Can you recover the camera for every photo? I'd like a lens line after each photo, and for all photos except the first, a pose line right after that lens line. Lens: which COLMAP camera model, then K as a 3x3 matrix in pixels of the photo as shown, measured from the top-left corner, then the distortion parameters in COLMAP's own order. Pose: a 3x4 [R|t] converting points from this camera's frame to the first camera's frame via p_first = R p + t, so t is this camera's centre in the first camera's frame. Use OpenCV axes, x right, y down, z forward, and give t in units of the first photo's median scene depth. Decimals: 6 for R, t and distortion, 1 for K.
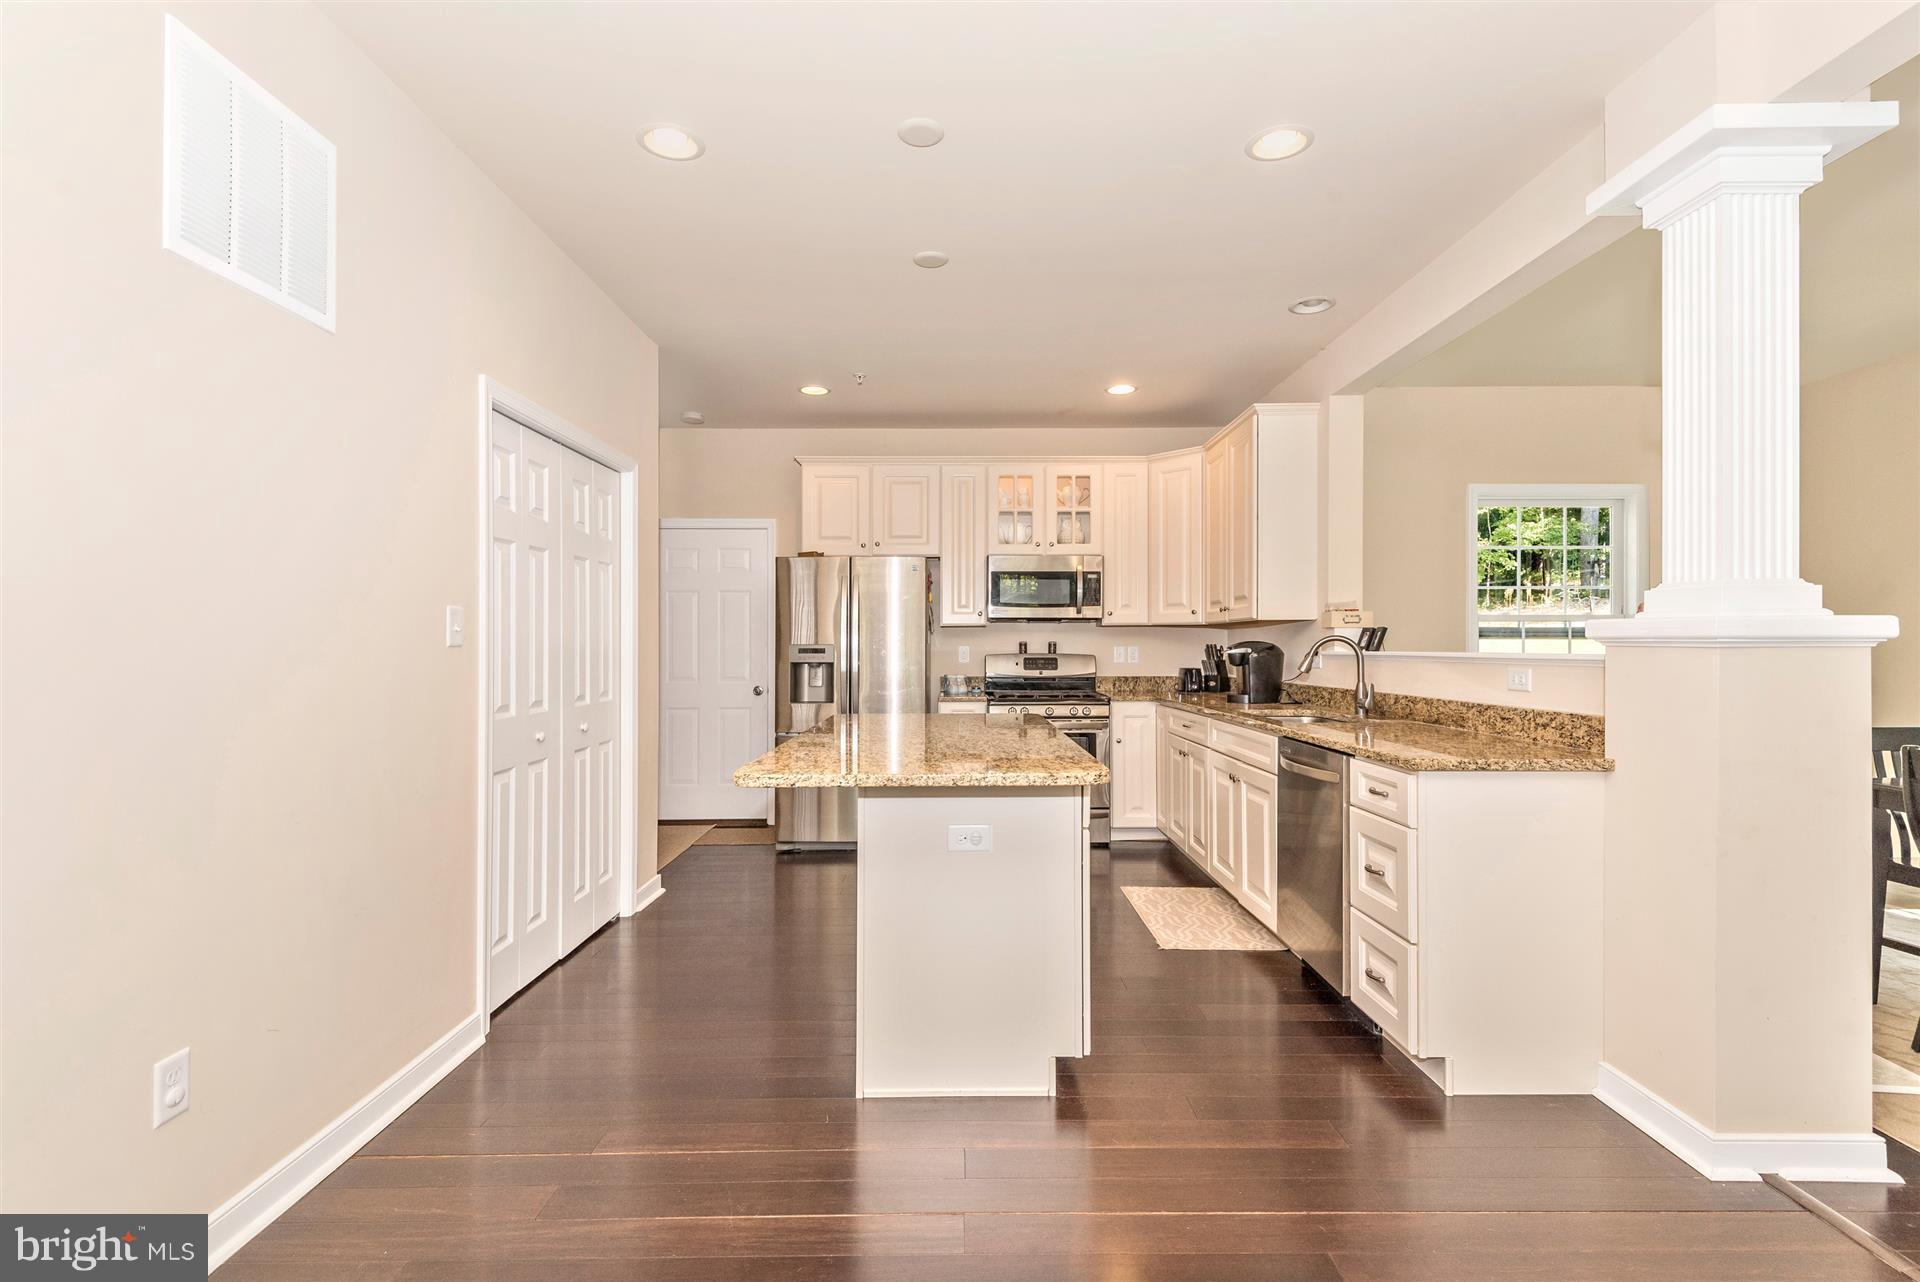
lens RADIAL K [[875.7, 0, 951.5], [0, 875.7, 641.0], [0, 0, 1]] dist [0.022355, -0.010313]
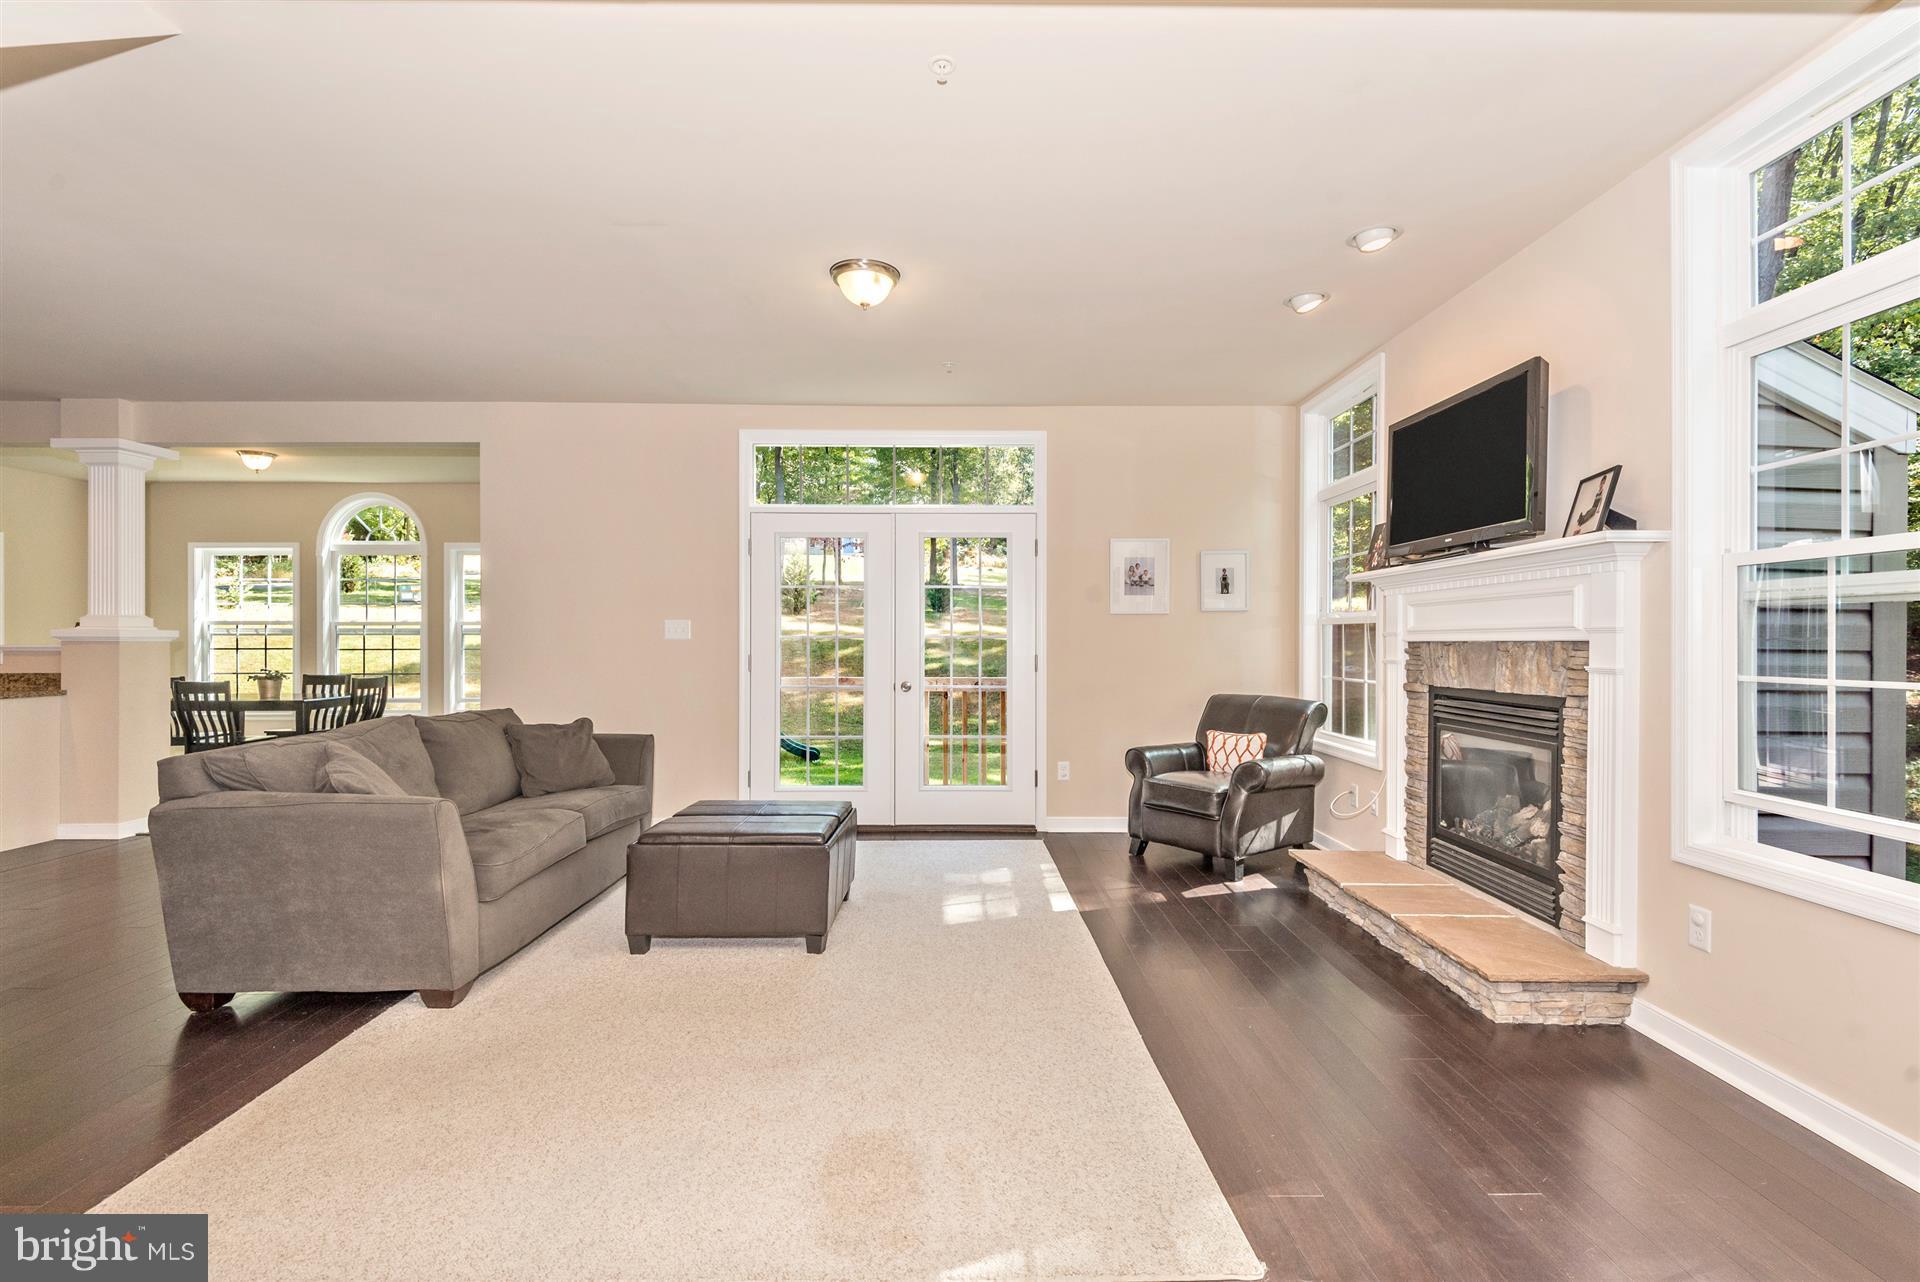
lens RADIAL K [[875.7, 0, 959.7], [0, 875.7, 632.2], [0, 0, 1]] dist [0.022355, -0.010313]
pose [[-0.015687, 0.012216, 0.999802, -0.721902], [-0.005662, 0.999908, -0.012306, 0.000739], [-0.999861, -0.005854, -0.015617, -0.583302]]
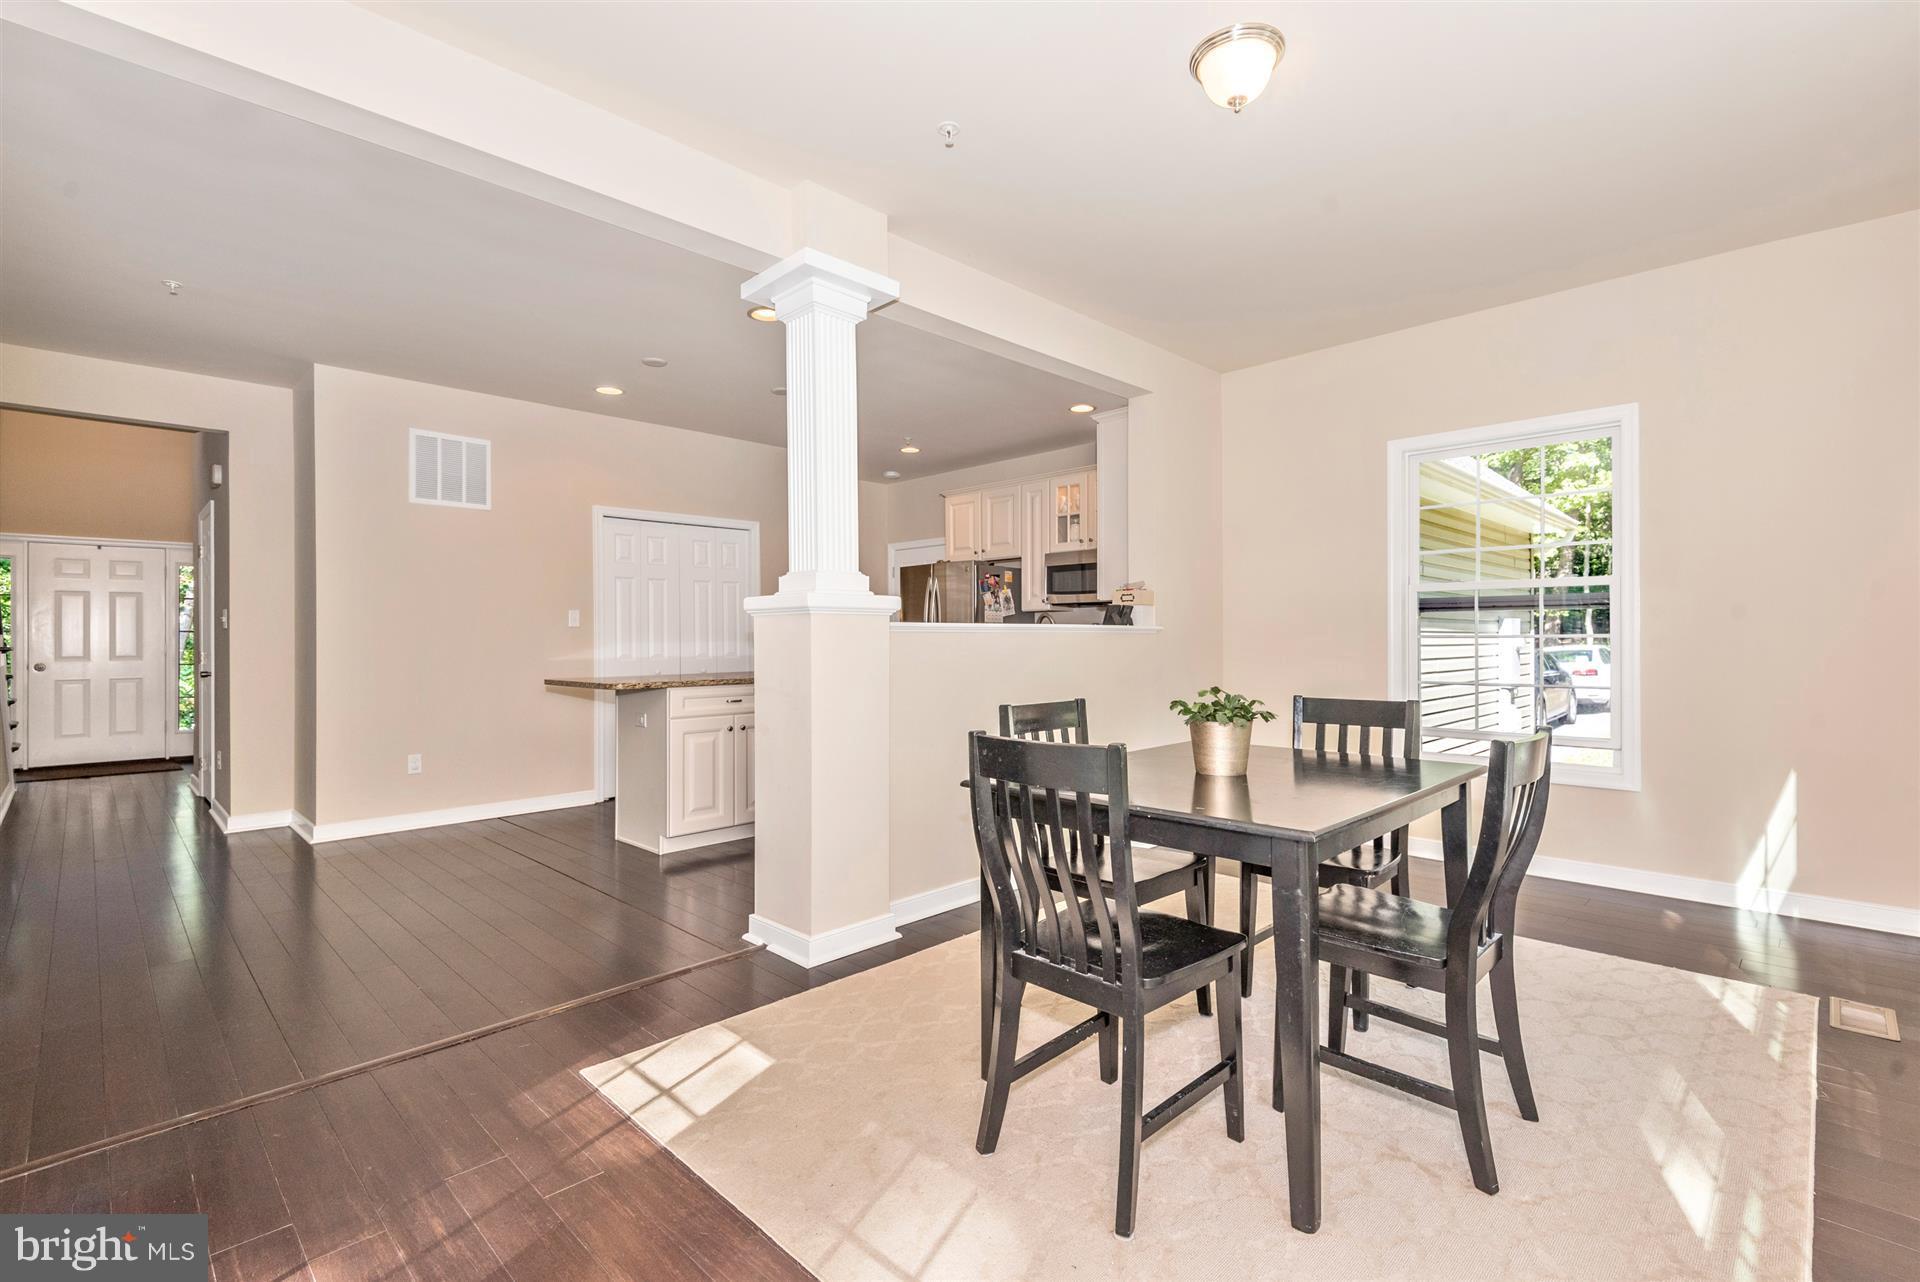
lens RADIAL K [[875.7, 0, 957.7], [0, 875.7, 620.8], [0, 0, 1]] dist [0.022355, -0.010313]
pose [[0.707415, -0.016611, -0.706604, 0.887133], [0.007270, 0.999842, -0.016225, 0.016929], [0.706761, 0.006341, 0.707423, 0.044574]]
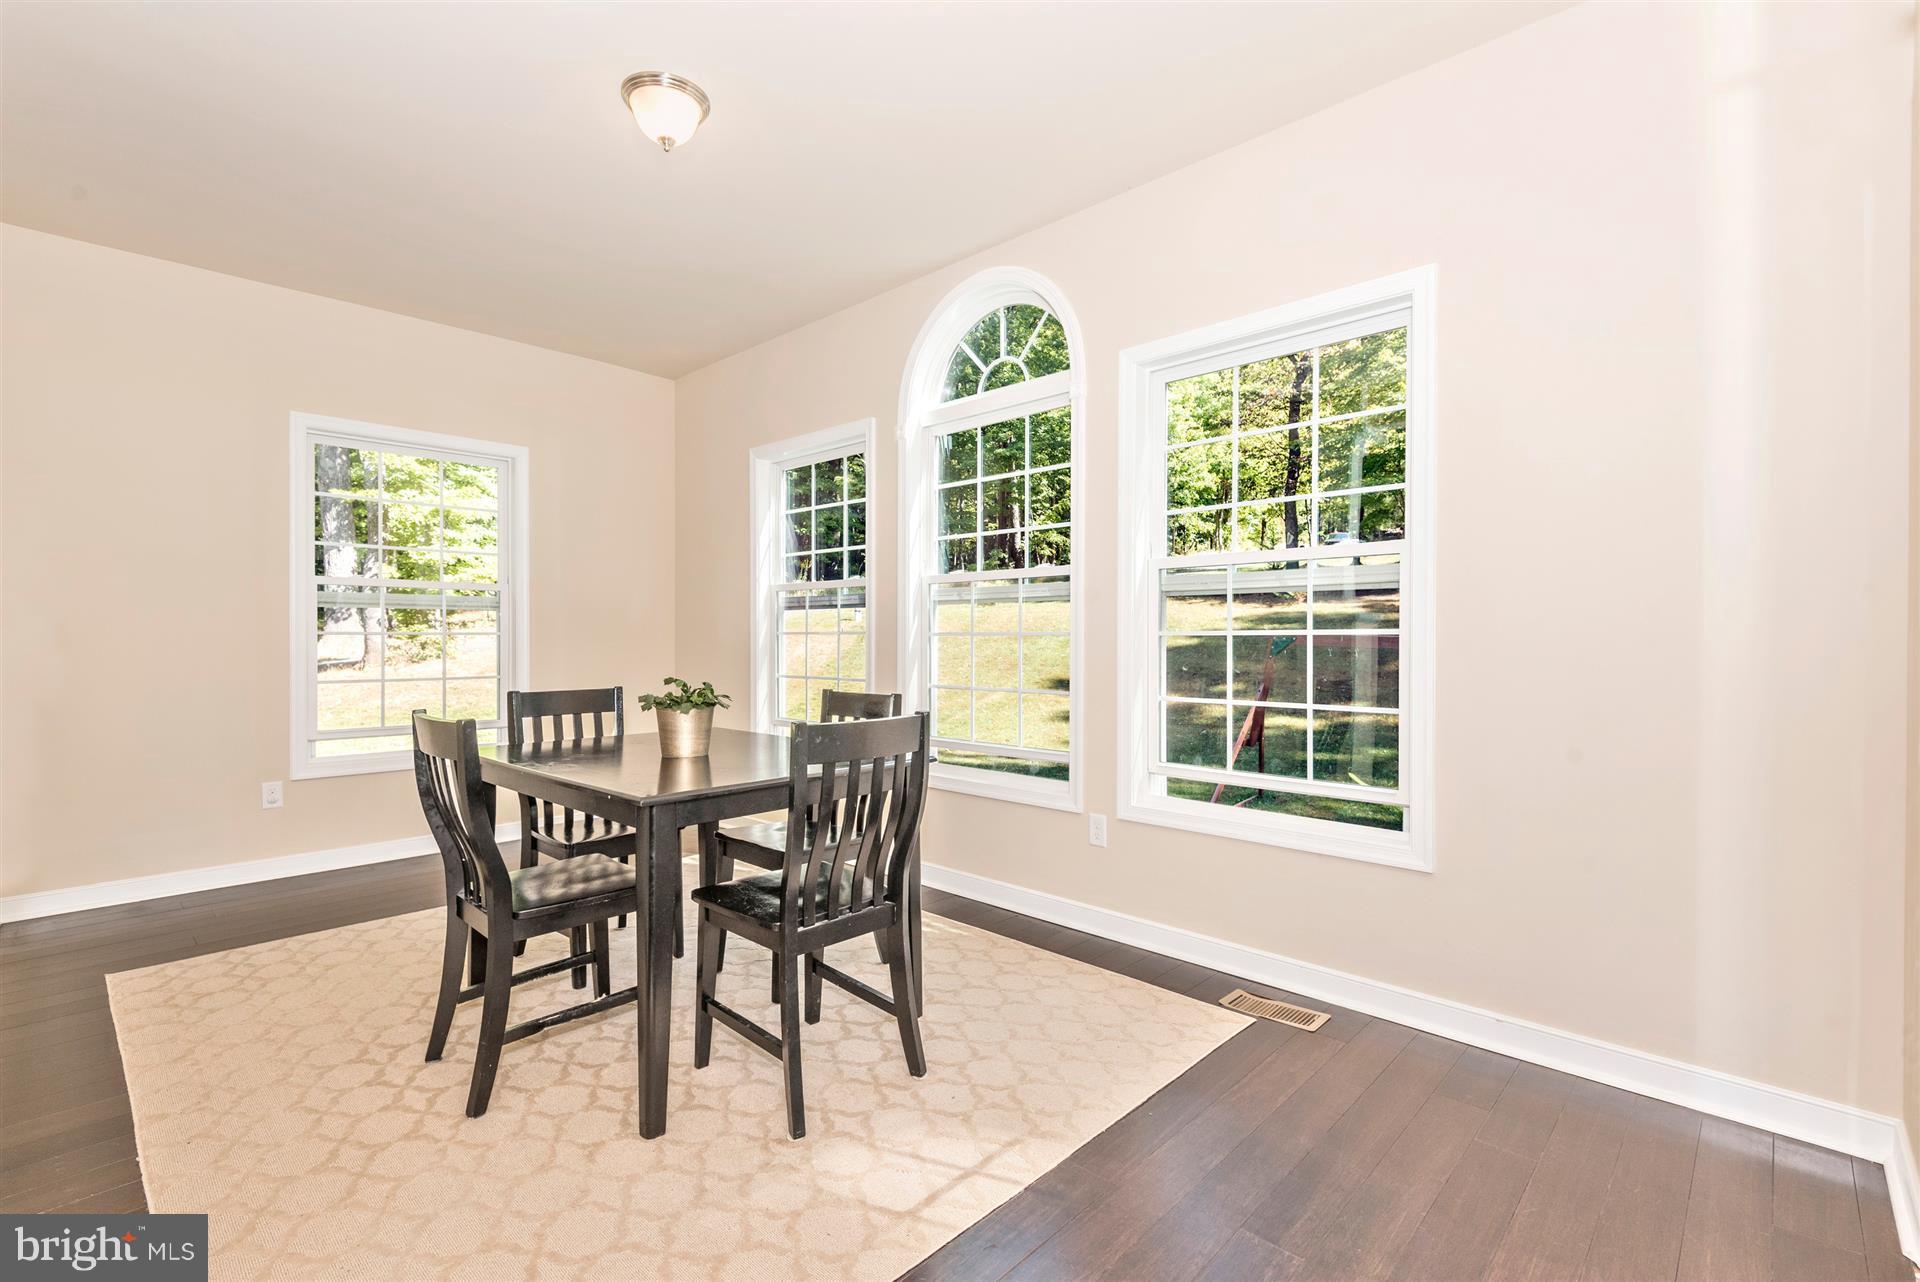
lens RADIAL K [[875.7, 0, 956.9], [0, 875.7, 639.7], [0, 0, 1]] dist [0.022355, -0.010313]
pose [[0.685683, 0.001275, 0.727899, 0.405279], [-0.005856, 0.999976, 0.003764, 0.021864], [-0.727876, -0.006844, 0.685674, 0.016359]]
